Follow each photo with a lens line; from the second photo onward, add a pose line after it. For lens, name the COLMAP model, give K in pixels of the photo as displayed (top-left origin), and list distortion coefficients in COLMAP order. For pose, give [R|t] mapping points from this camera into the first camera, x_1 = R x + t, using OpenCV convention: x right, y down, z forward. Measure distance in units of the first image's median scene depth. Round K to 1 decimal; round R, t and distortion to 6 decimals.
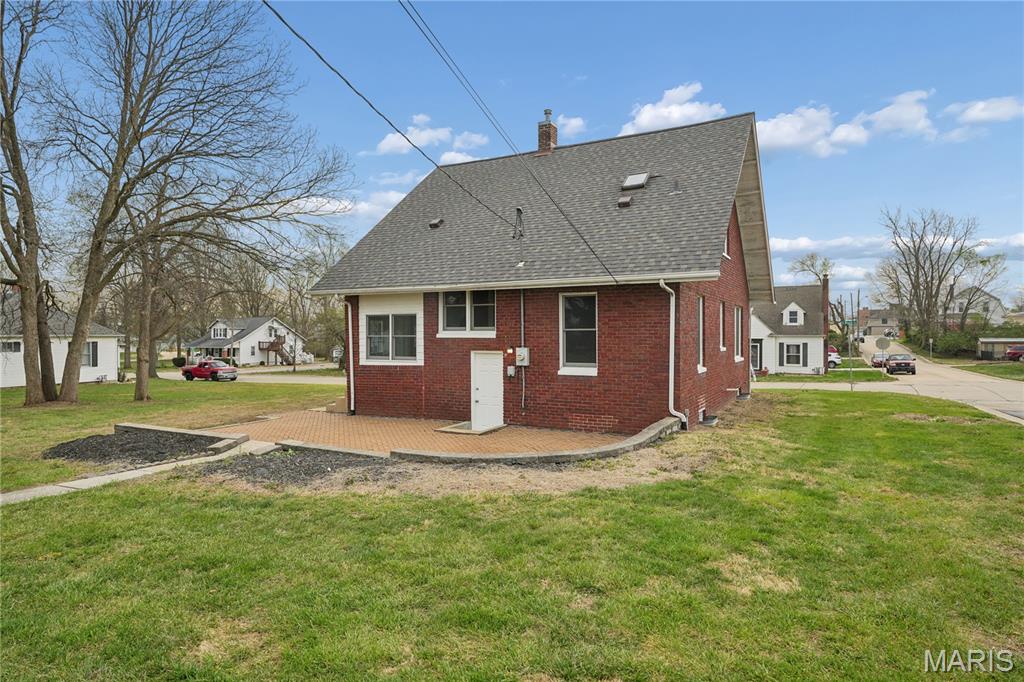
lens RADIAL K [[587.6, 0, 515.8], [0, 587.6, 334.6], [0, 0, 1]] dist [-0.001218, -0.000341]
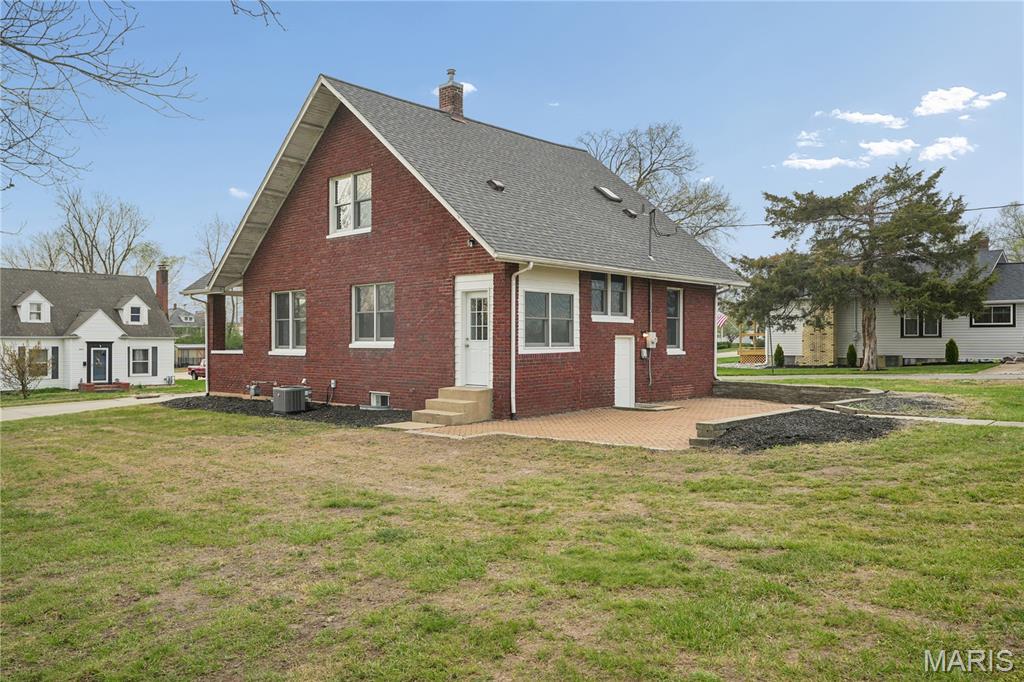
lens RADIAL K [[783.8, 0, 512.0], [0, 783.8, 341.0], [0, 0, 1]] dist [-0.004683, -0.001846]
pose [[0.245077, 0.005263, 0.969489, -1.382297], [0.002052, 0.999980, -0.005948, 0.043272], [-0.969501, 0.003447, 0.245061, 0.811369]]
